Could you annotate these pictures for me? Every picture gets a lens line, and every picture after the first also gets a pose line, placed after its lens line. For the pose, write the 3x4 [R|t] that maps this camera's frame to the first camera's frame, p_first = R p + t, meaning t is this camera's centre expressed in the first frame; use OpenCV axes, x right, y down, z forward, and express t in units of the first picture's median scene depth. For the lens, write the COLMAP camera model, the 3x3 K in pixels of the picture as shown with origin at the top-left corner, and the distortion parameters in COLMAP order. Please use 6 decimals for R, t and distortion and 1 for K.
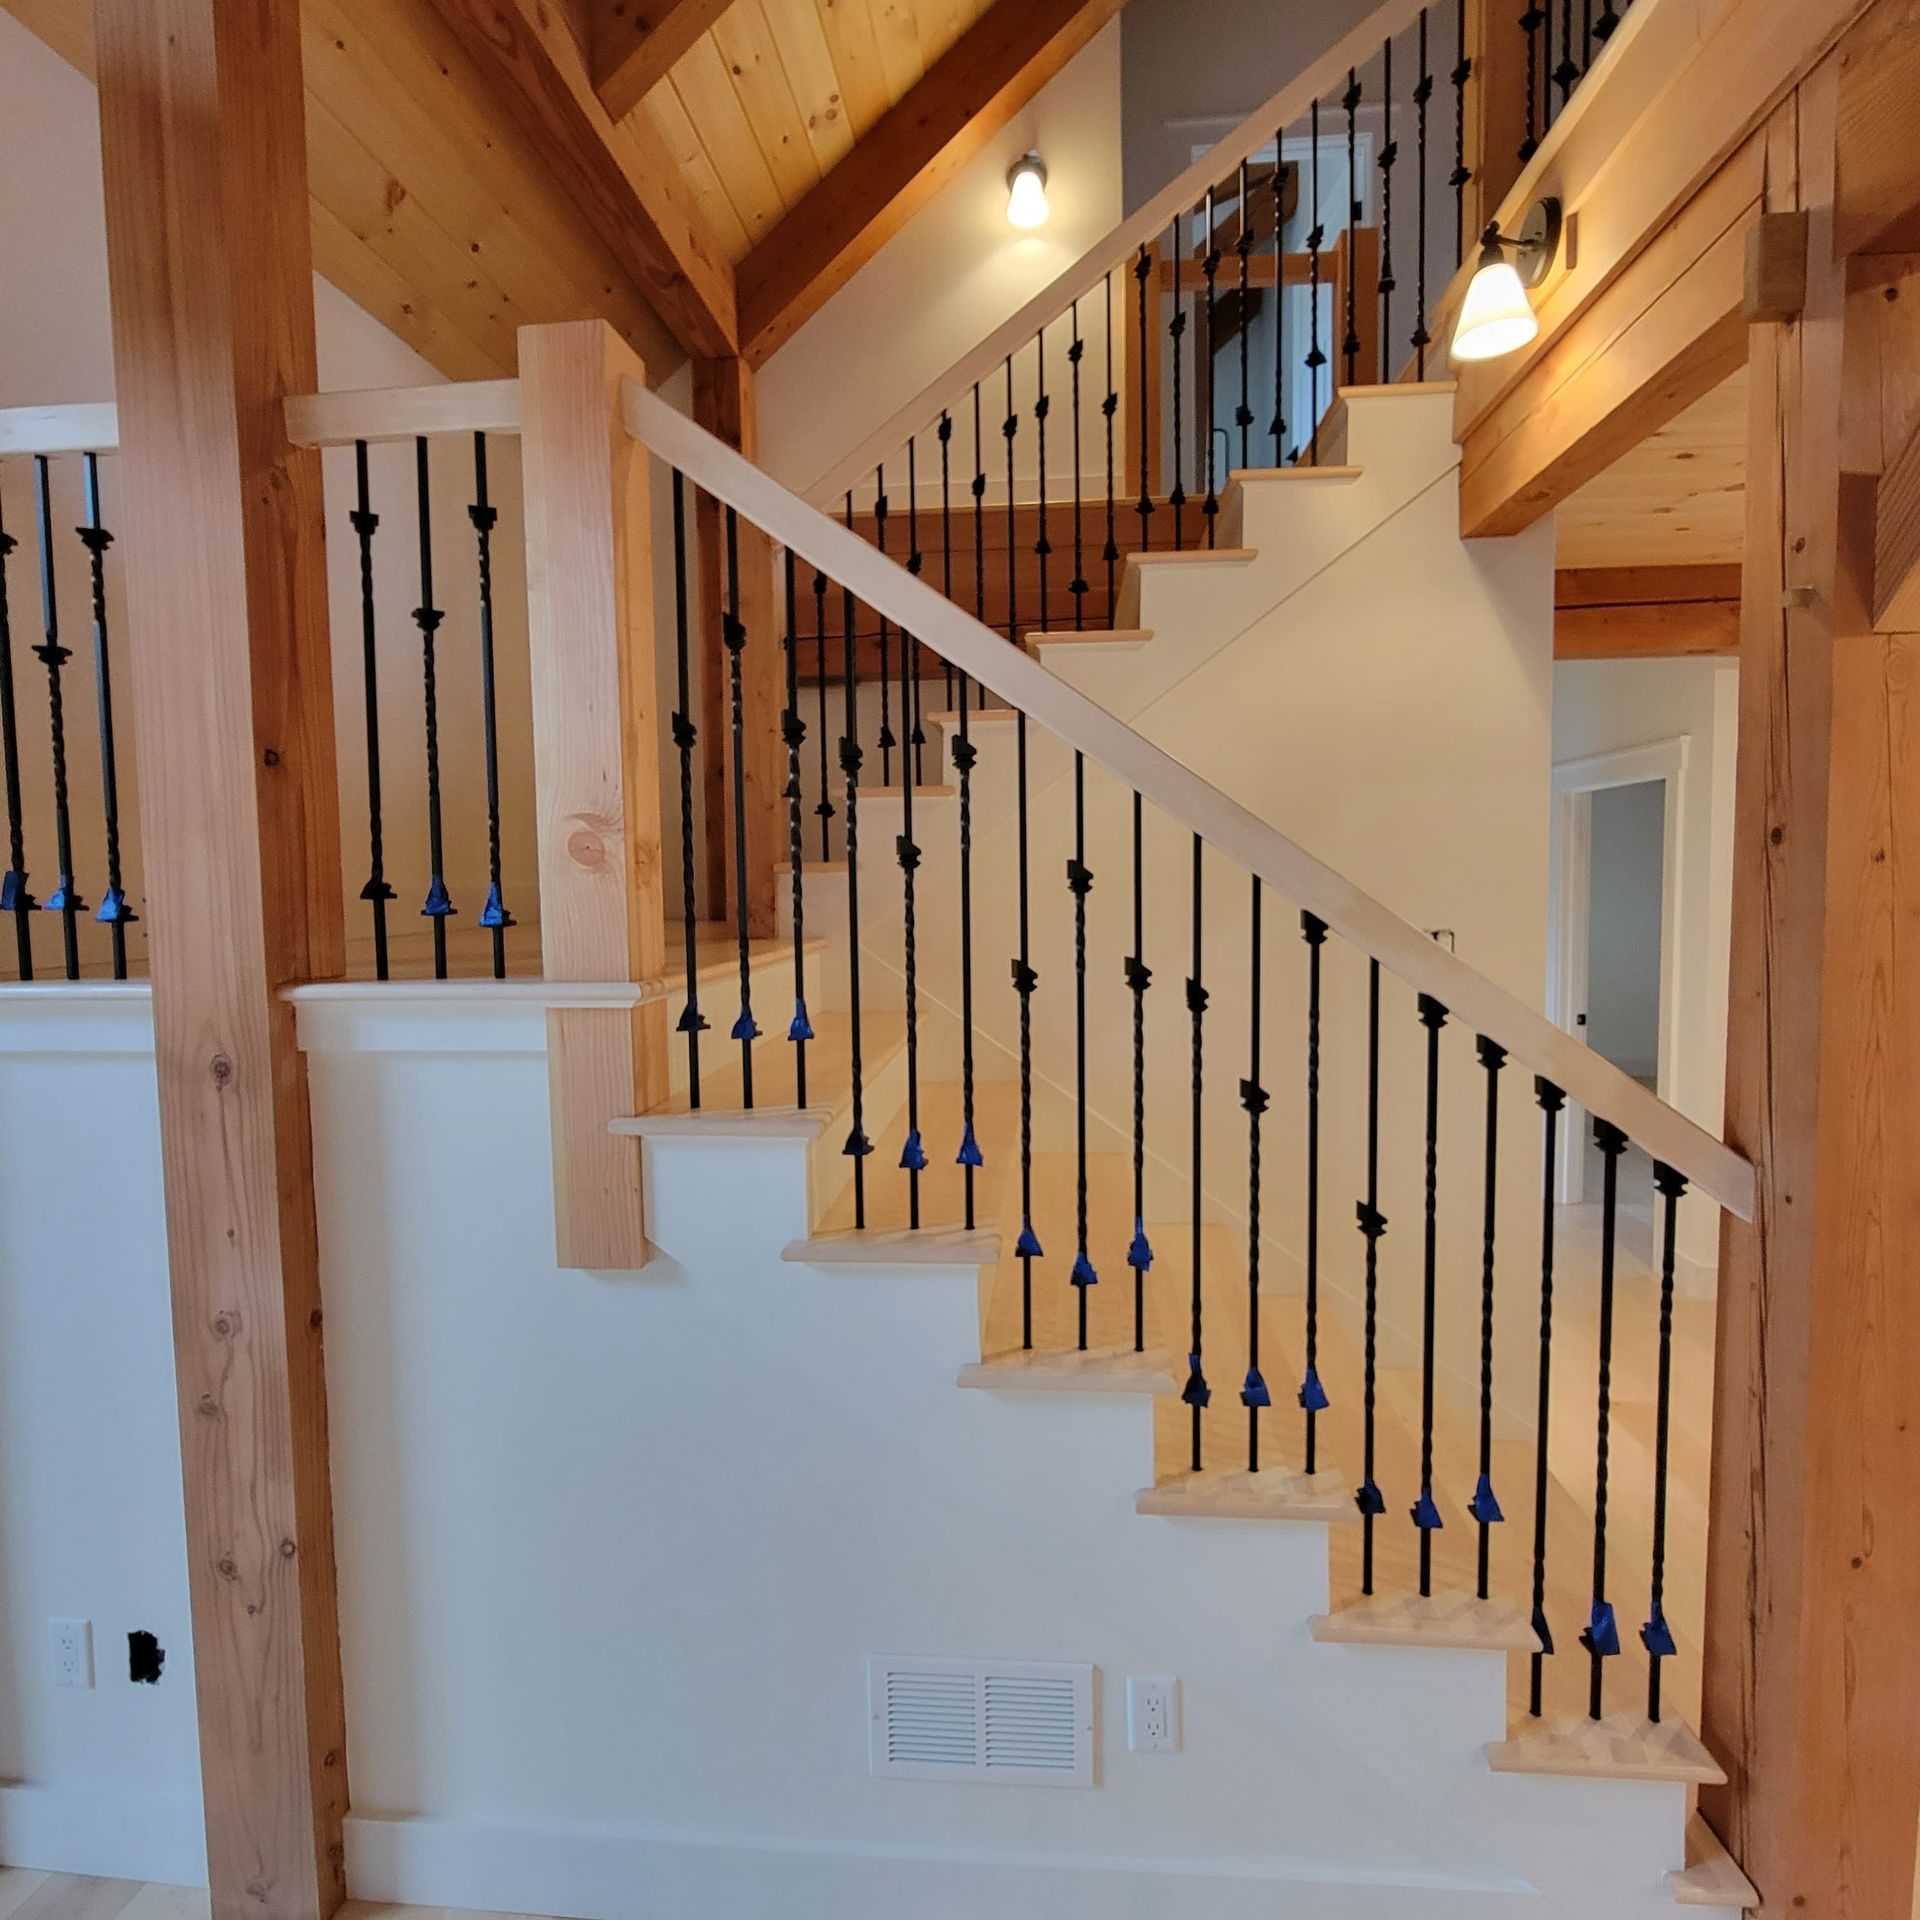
lens RADIAL K [[1055.9, 0, 965.4], [0, 1055.9, 955.4], [0, 0, 1]] dist [-0.000993, 0.001195]
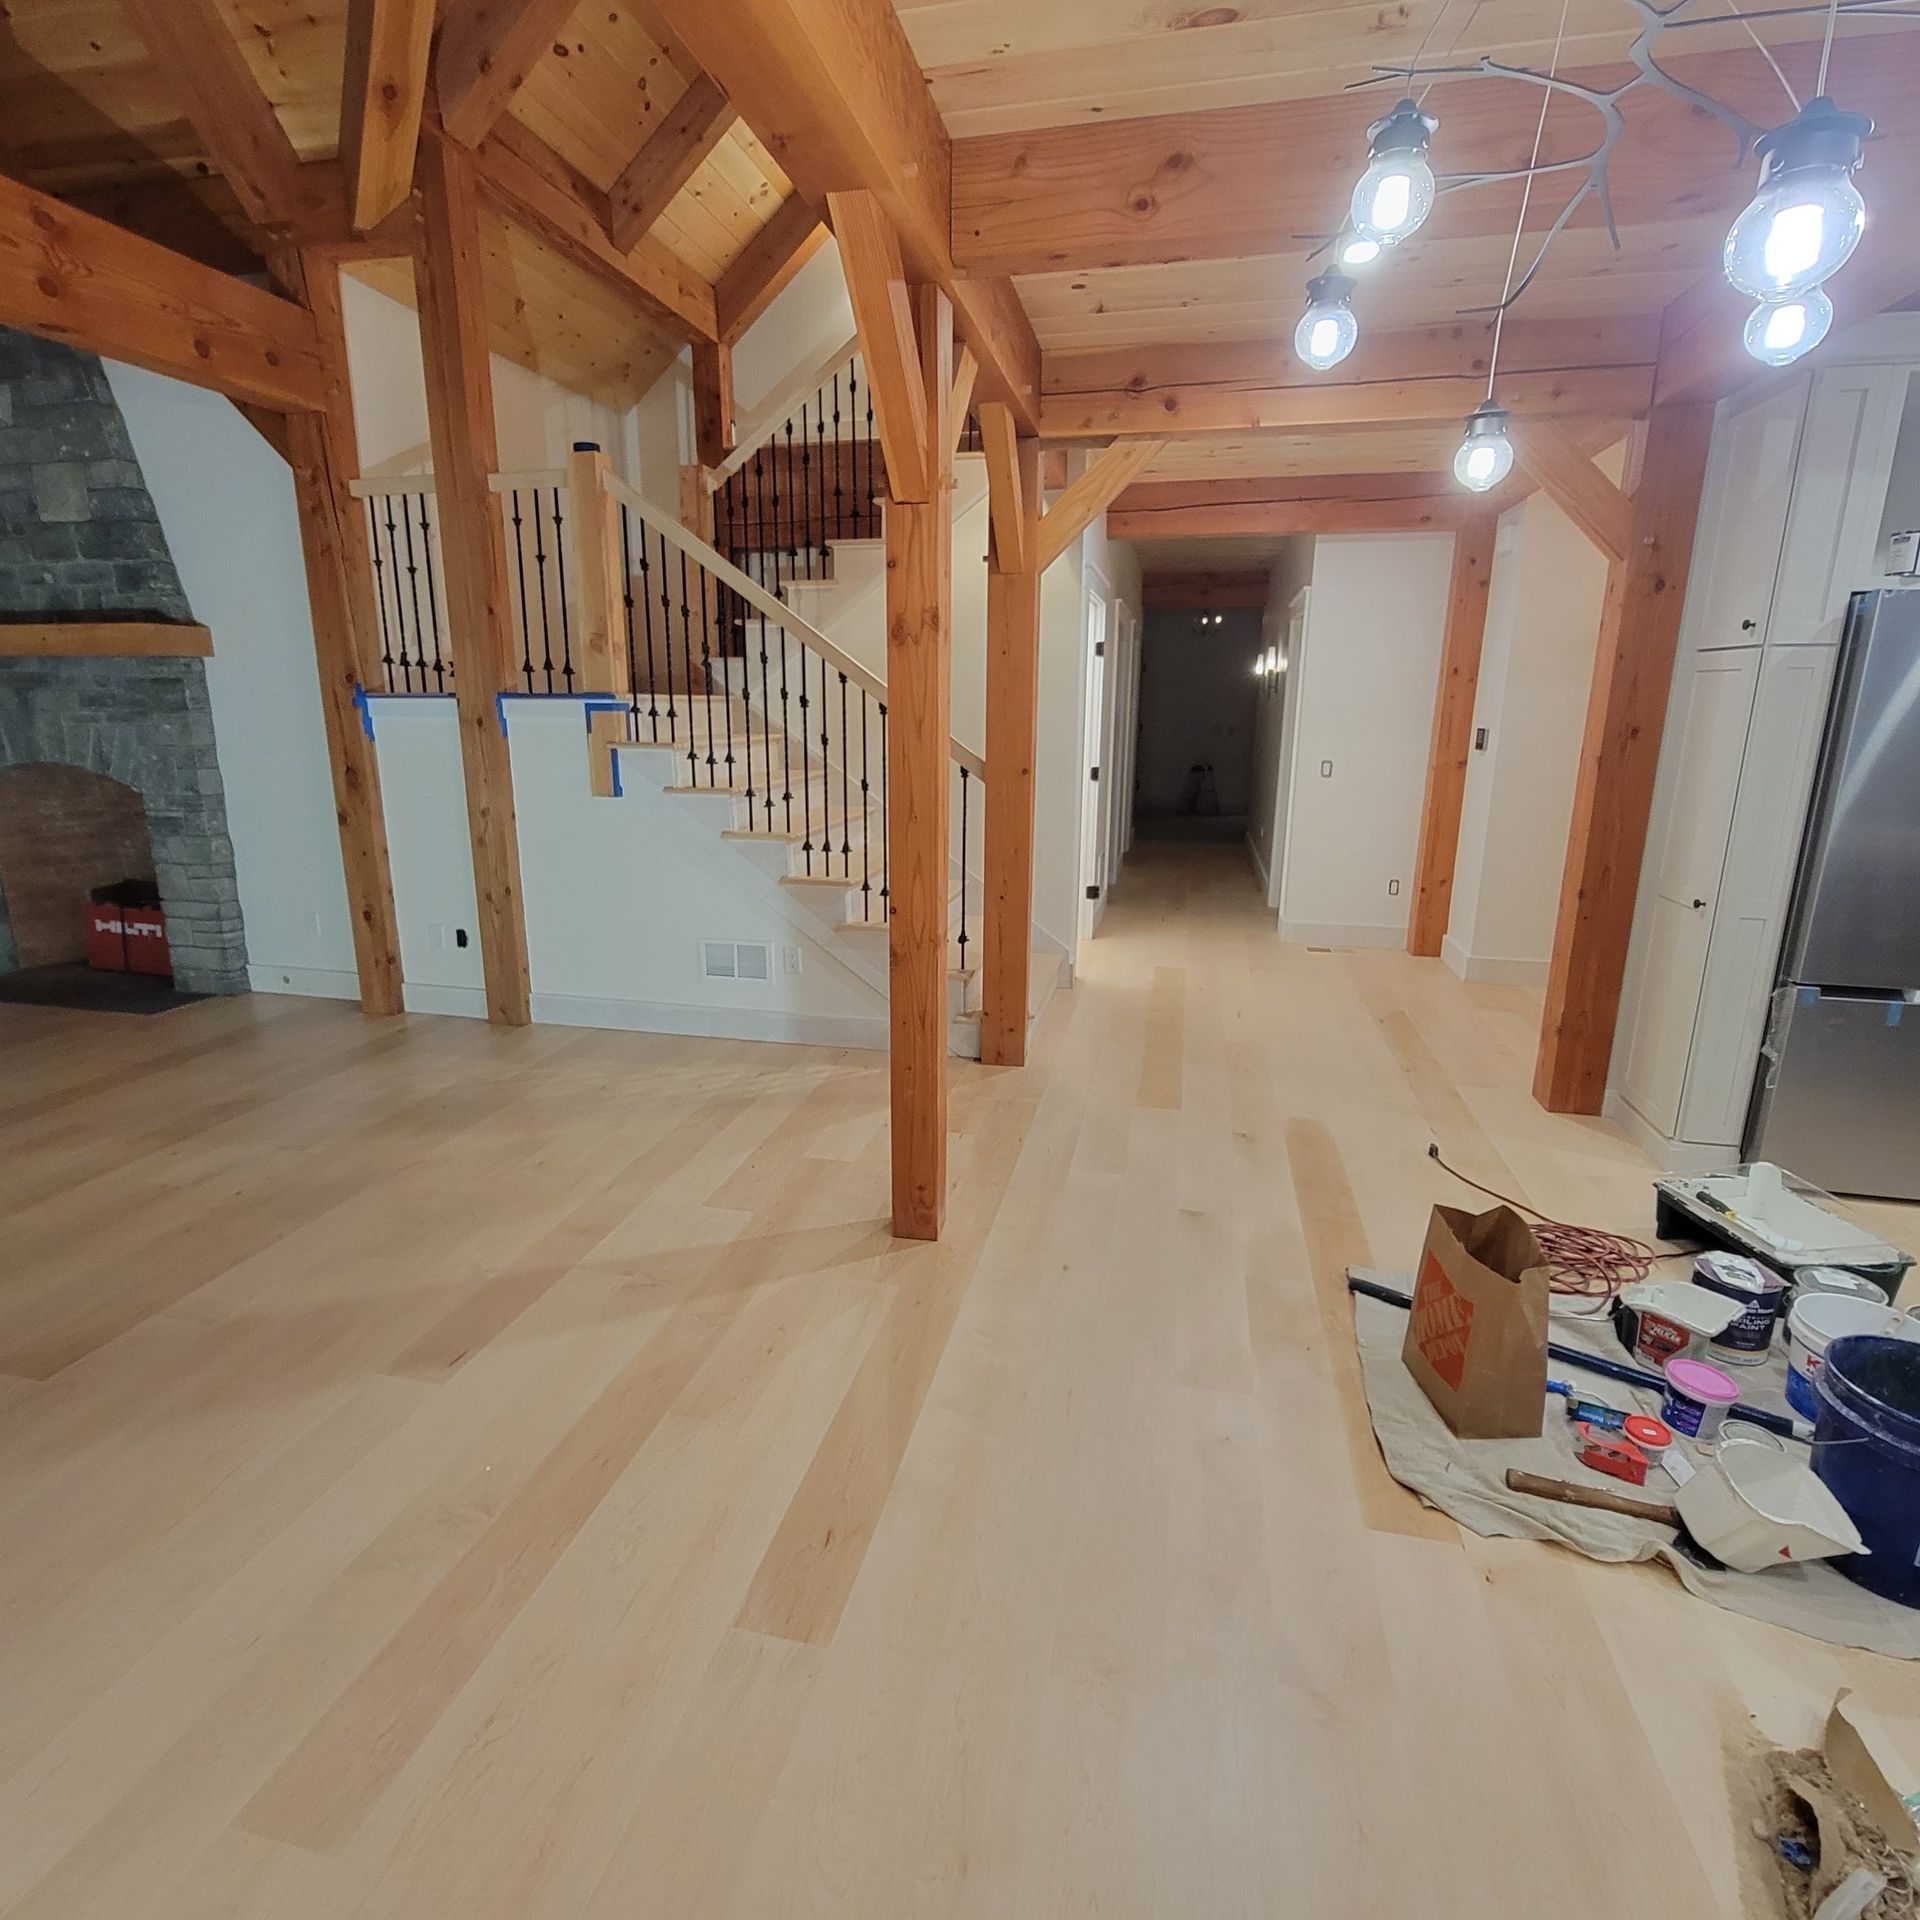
lens RADIAL K [[1055.9, 0, 952.1], [0, 1055.9, 959.1], [0, 0, 1]] dist [-0.000993, 0.001195]
pose [[0.991441, 0.046754, -0.121893, 0.924686], [-0.025604, 0.985176, 0.169628, 0.212089], [0.128017, -0.165055, 0.977941, -1.699456]]
